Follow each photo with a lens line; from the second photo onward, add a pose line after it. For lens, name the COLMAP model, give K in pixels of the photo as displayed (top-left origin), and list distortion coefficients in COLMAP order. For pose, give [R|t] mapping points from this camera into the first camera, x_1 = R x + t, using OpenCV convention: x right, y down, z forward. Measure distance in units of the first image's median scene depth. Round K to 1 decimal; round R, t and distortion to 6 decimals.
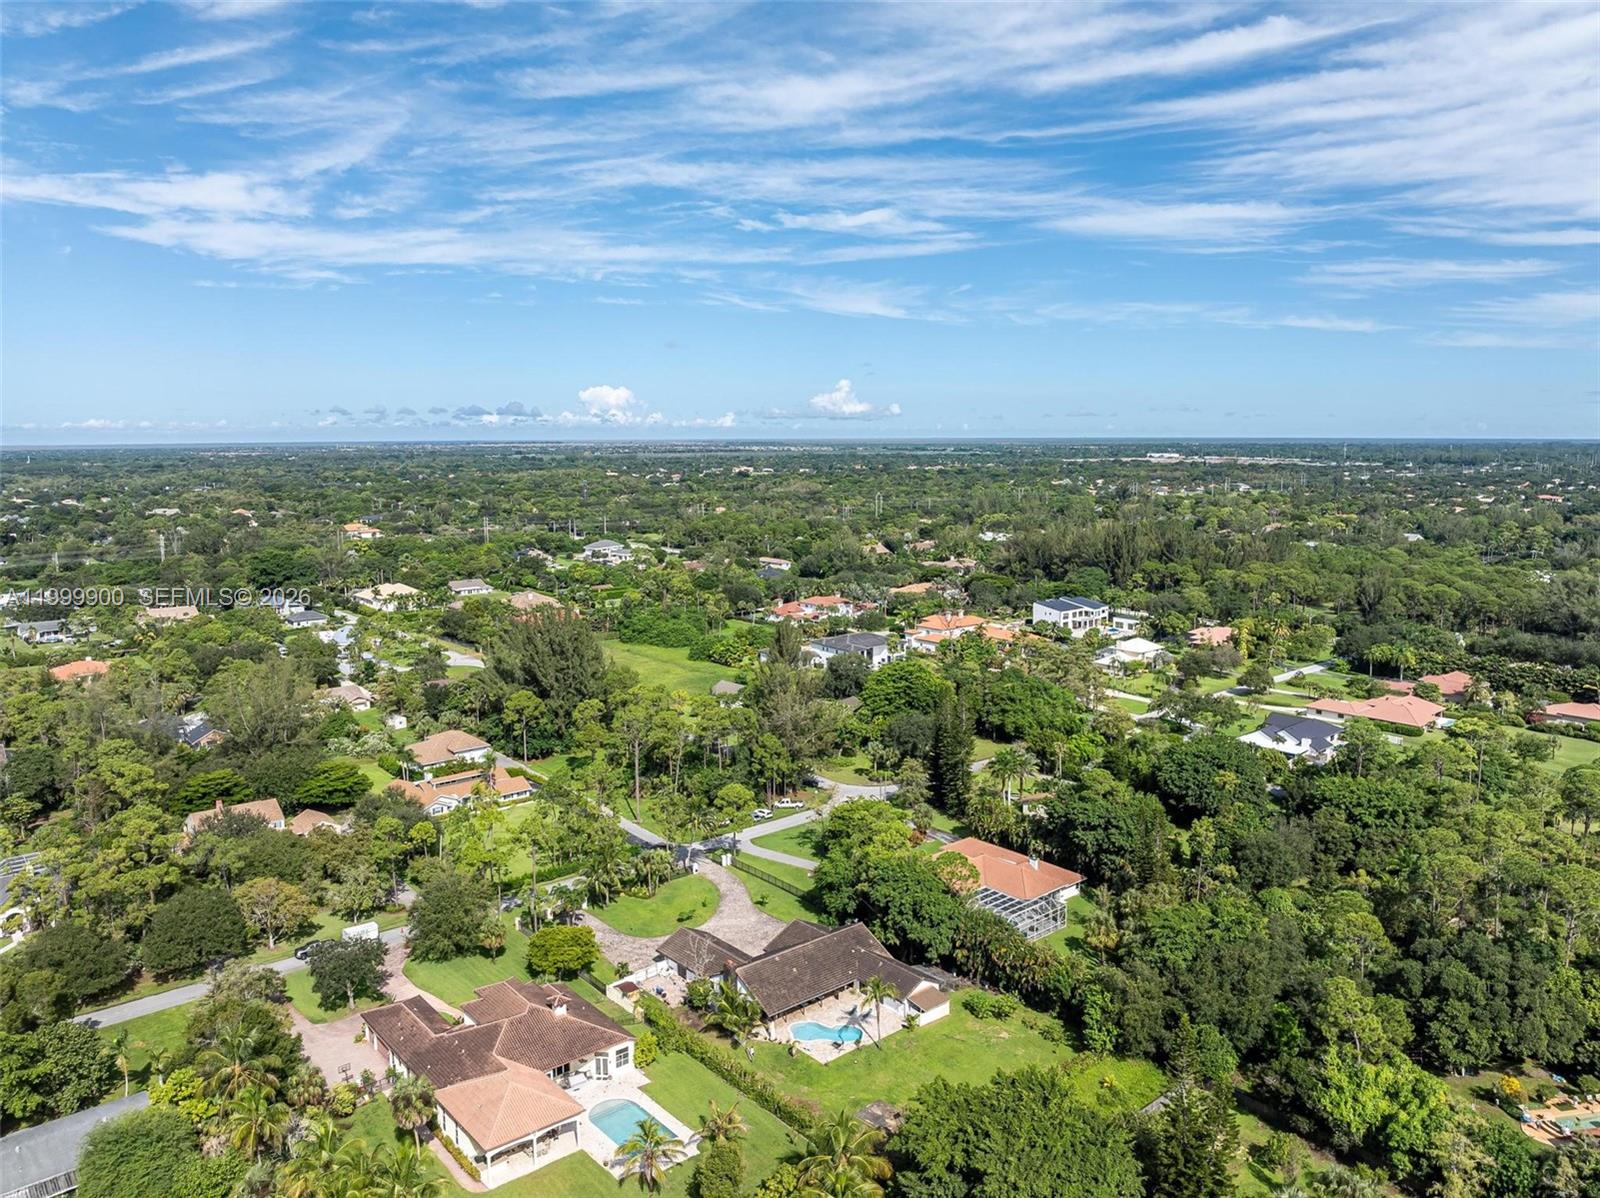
lens RADIAL K [[1123.3, 0, 805.6], [0, 1123.3, 597.1], [0, 0, 1]] dist [-0.025622, 0.004236]
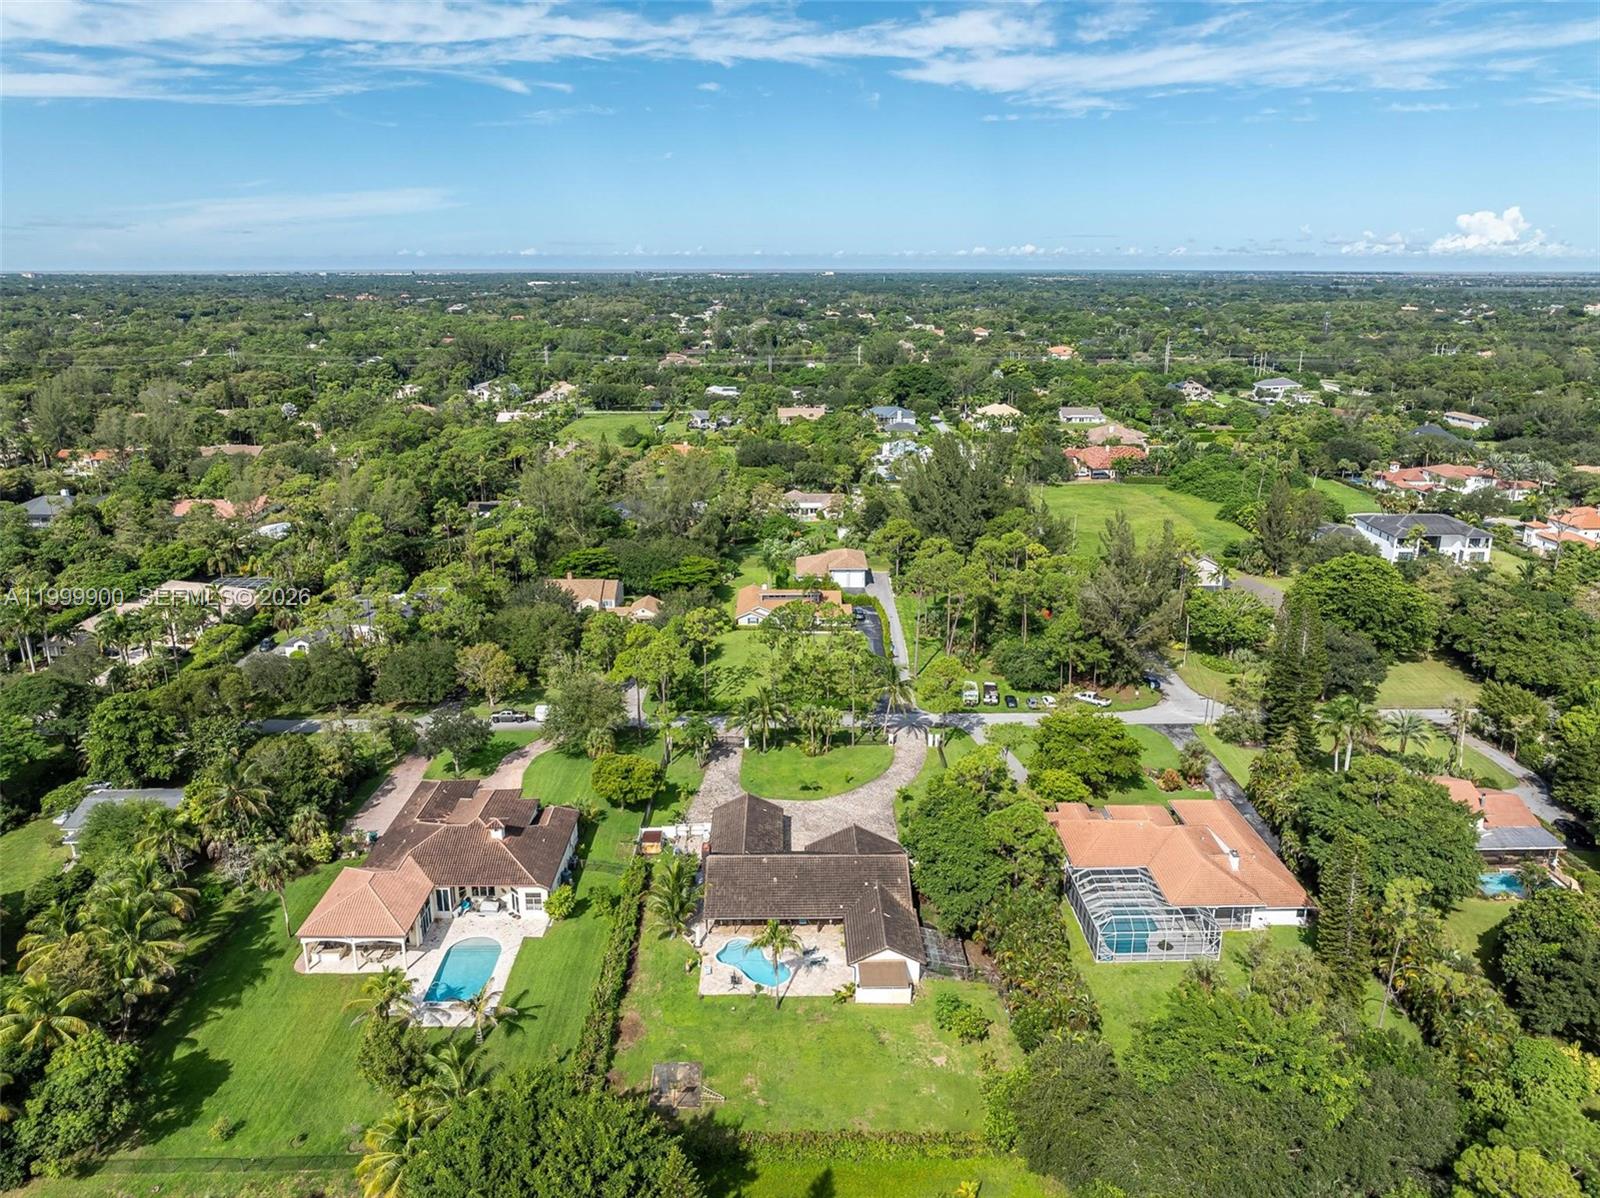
lens RADIAL K [[1106.9, 0, 801.7], [0, 1106.9, 502.0], [0, 0, 1]] dist [-0.005064, 0.000997]
pose [[0.780984, 0.137681, -0.609187, 0.134031], [-0.094806, 0.990230, 0.102259, -0.010986], [0.617314, -0.022108, 0.786406, 0.100238]]
